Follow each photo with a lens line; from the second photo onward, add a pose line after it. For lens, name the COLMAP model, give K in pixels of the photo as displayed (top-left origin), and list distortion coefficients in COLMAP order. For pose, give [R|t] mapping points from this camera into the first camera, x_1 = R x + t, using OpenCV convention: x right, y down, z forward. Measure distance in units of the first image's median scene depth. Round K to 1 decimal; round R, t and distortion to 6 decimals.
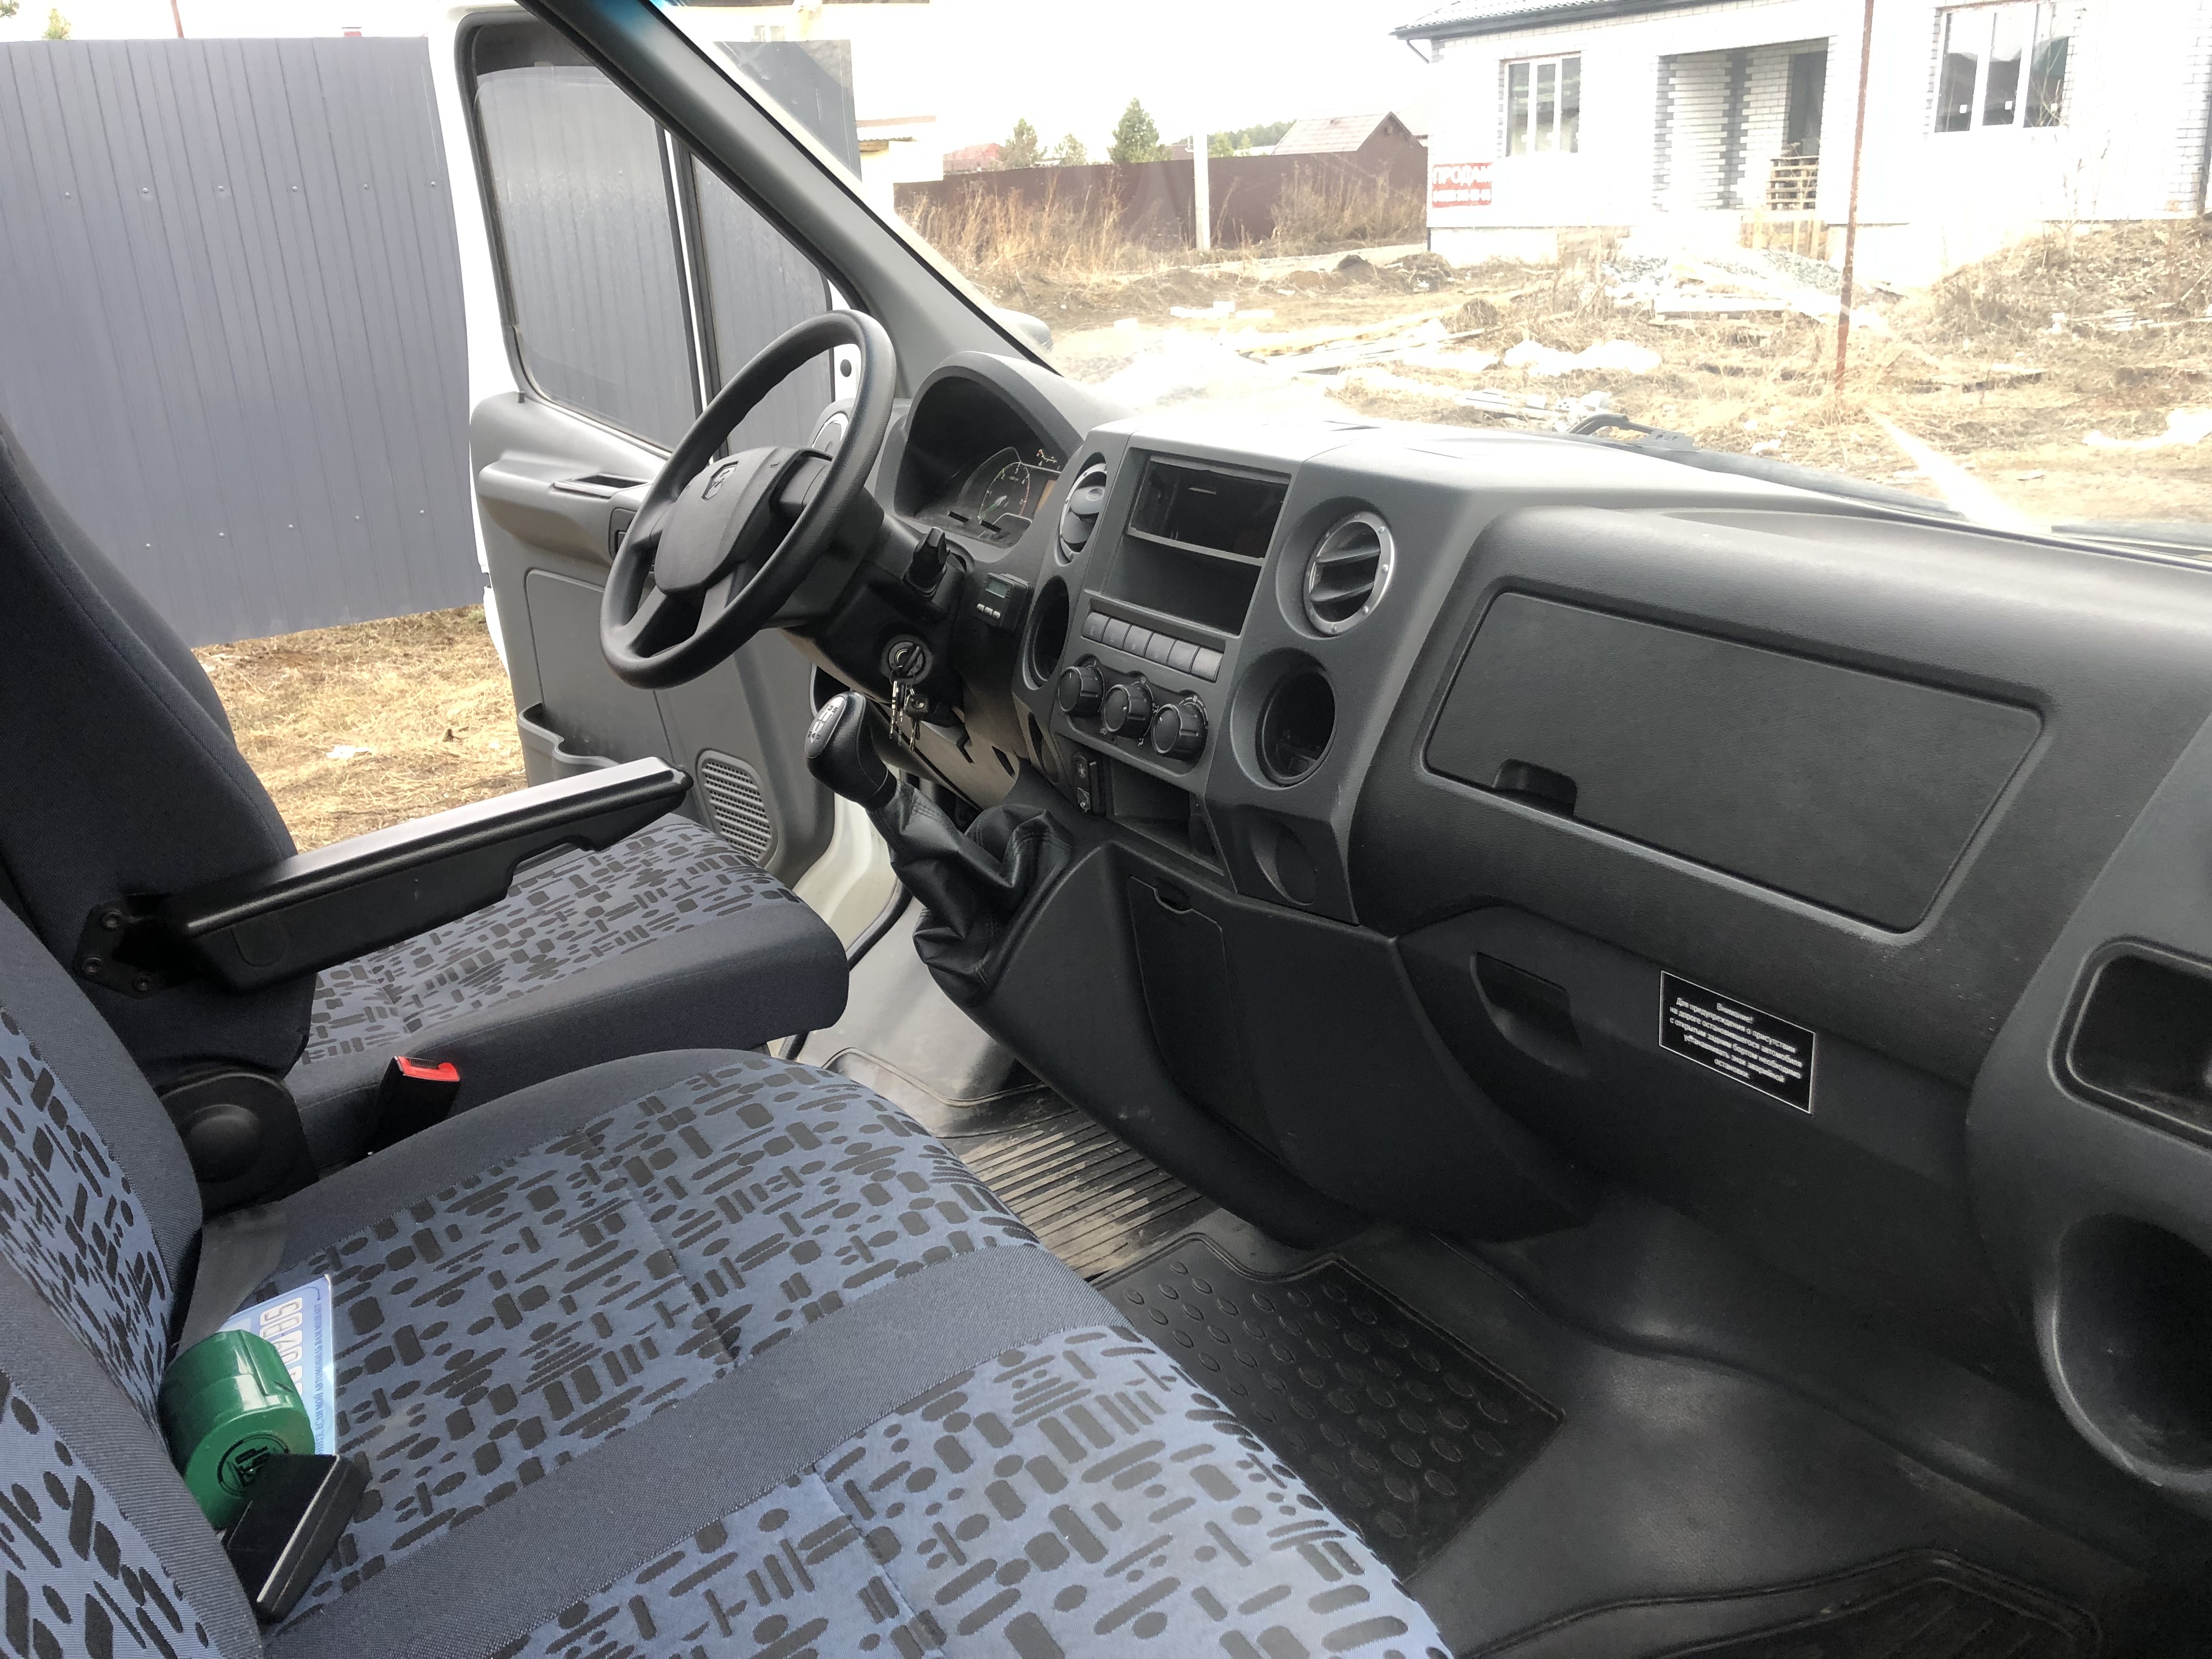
lens RADIAL K [[1783.6, 0, 1126.4], [0, 1783.6, 826.4], [0, 0, 1]] dist [0.053999, -0.048739]
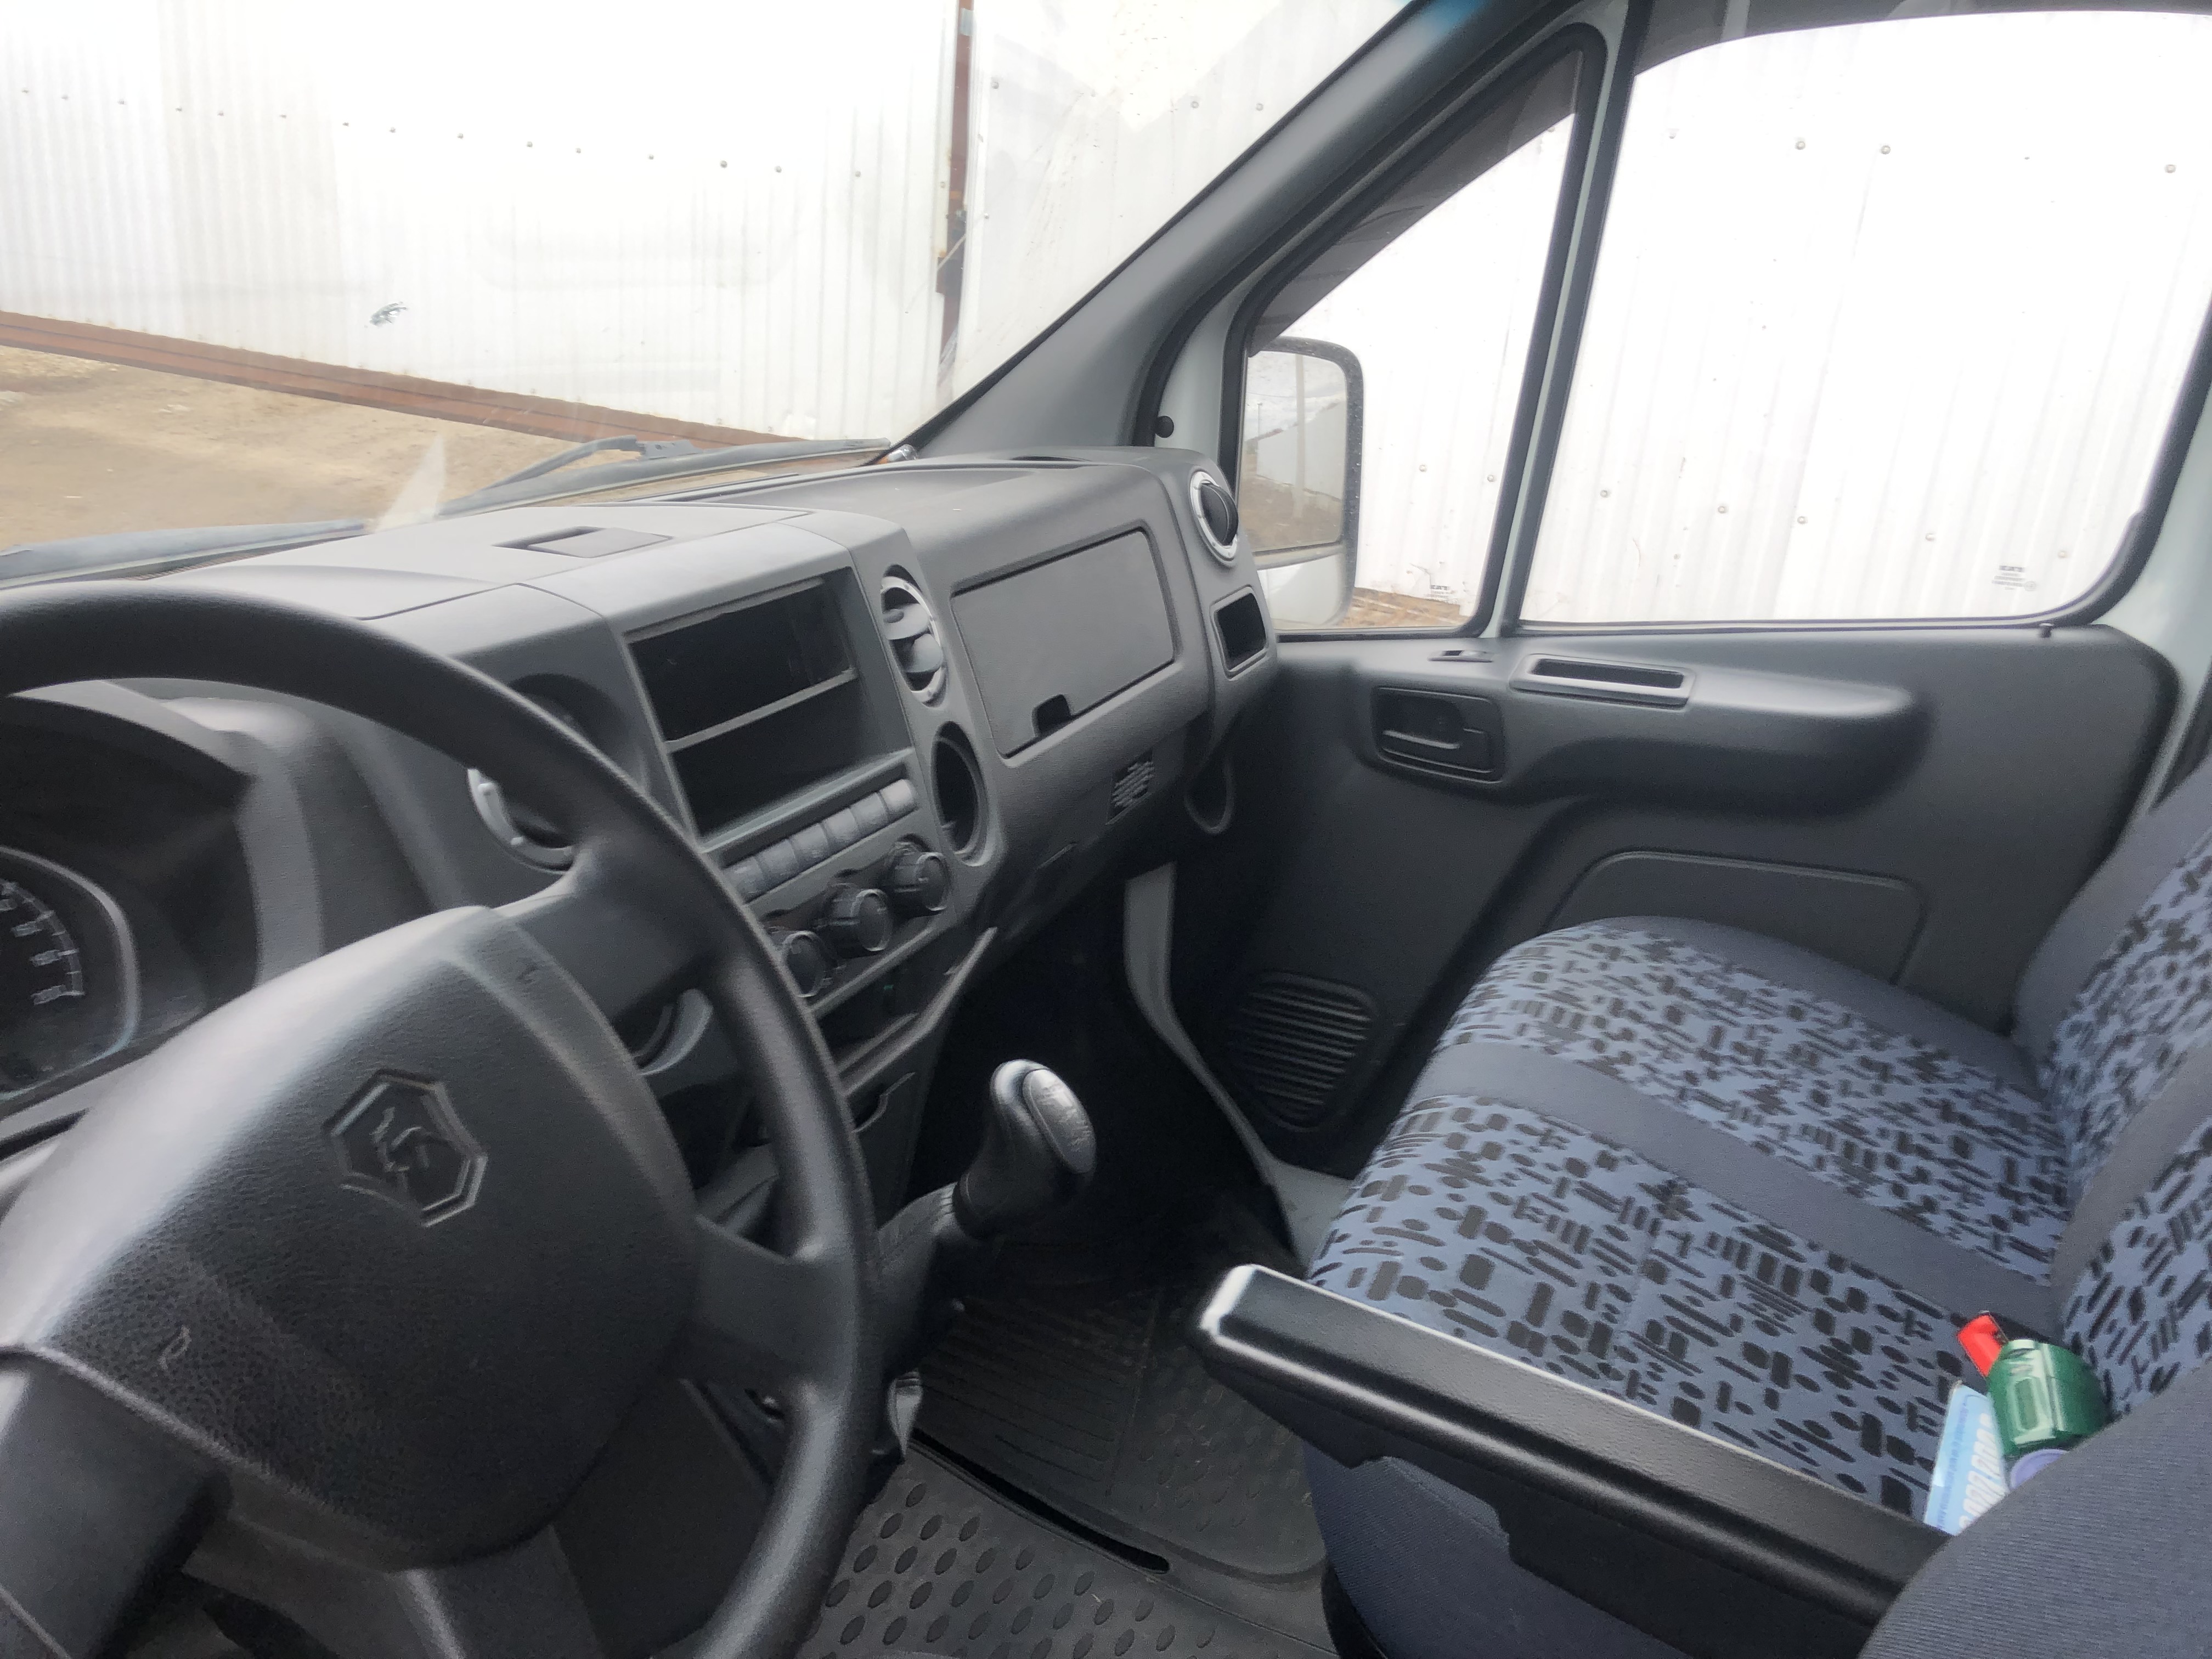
lens RADIAL K [[1783.6, 0, 1124.9], [0, 1783.6, 830.8], [0, 0, 1]] dist [0.053999, -0.048739]
pose [[-0.567504, -0.297256, 0.767840, -0.839159], [0.223633, 0.841853, 0.491194, -0.588460], [-0.792419, 0.450469, -0.411279, 1.597740]]
